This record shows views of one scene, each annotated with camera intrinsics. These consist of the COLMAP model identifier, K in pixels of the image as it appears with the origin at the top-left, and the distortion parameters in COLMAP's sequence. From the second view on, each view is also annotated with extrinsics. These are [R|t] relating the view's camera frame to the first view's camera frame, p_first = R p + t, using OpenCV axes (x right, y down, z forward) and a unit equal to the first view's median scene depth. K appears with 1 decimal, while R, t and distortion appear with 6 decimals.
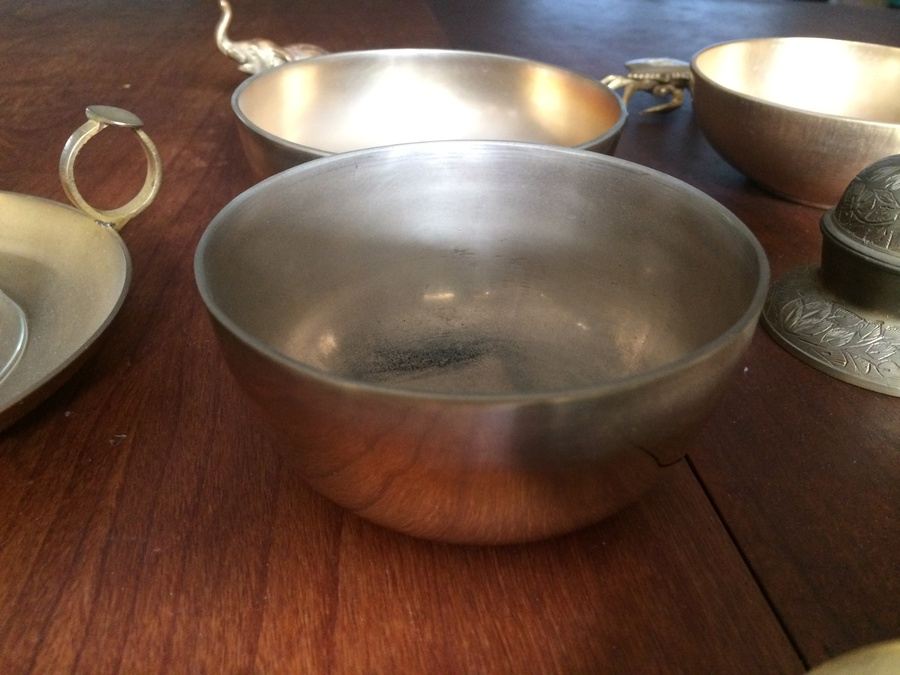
lens RADIAL K [[760.1, 0, 446.3], [0, 760.1, 340.1], [0, 0, 1]] dist [0.045792, -0.081480]
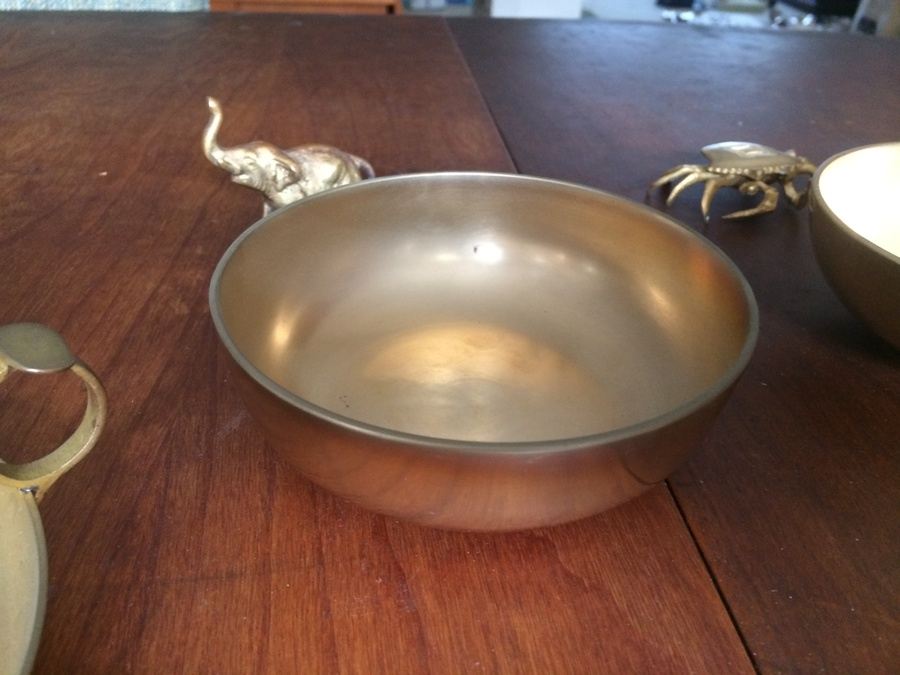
lens RADIAL K [[760.1, 0, 443.6], [0, 760.1, 337.5], [0, 0, 1]] dist [0.045792, -0.081480]
pose [[0.999671, 0.016216, -0.019856, -0.029417], [-0.015986, 0.999804, 0.011680, -0.183297], [0.020041, -0.011359, 0.999735, 0.185299]]
